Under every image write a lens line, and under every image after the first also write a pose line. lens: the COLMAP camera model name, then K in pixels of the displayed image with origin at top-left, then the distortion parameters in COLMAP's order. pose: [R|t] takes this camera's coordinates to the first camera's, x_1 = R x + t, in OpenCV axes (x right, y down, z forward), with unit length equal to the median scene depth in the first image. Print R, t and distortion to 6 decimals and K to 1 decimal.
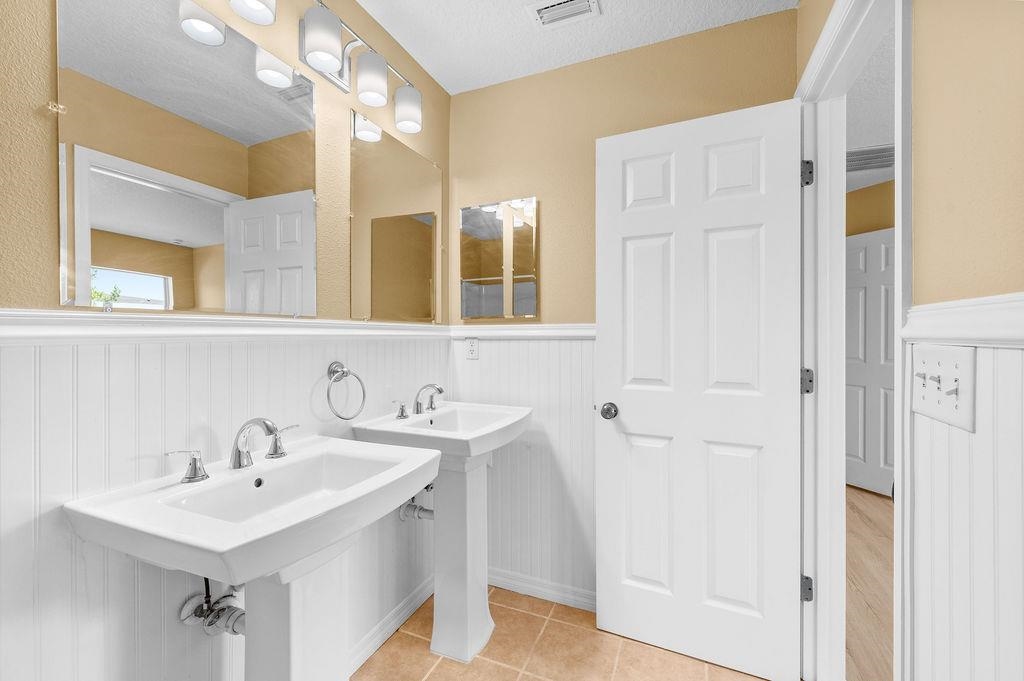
lens RADIAL K [[405.7, 0, 511.9], [0, 405.7, 335.3], [0, 0, 1]] dist [-0.000676, 0.000299]
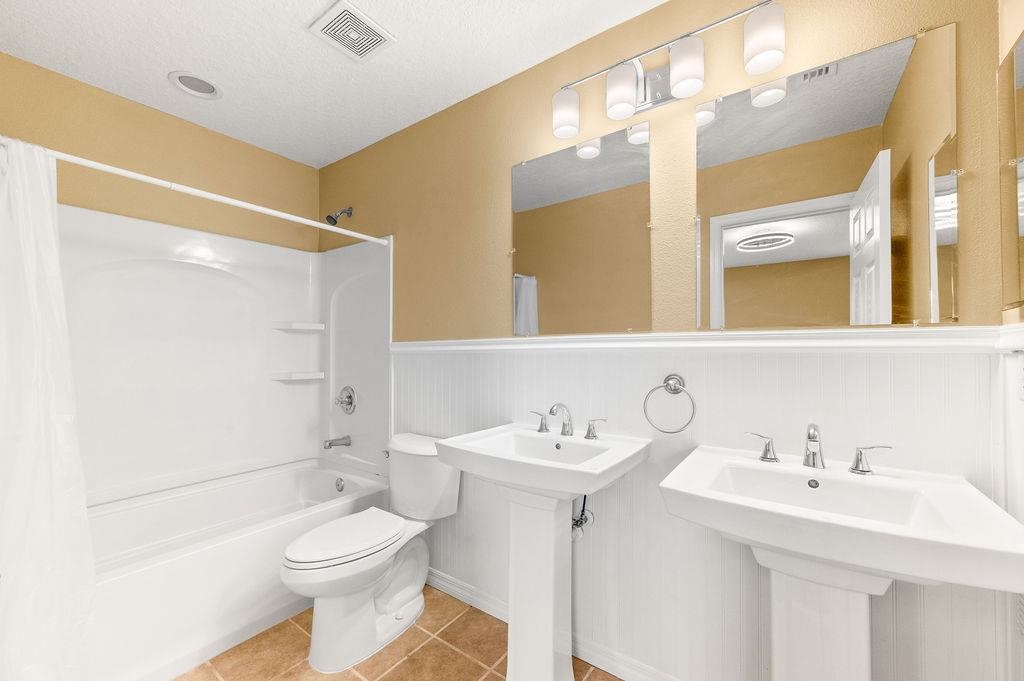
lens RADIAL K [[408.1, 0, 513.8], [0, 408.1, 345.5], [0, 0, 1]] dist [-0.000392, 0.000013]
pose [[-0.208436, -0.018885, -0.977854, 0.601794], [-0.003215, 0.999821, -0.018624, 0.013420], [0.978031, -0.000738, -0.208459, 0.781239]]
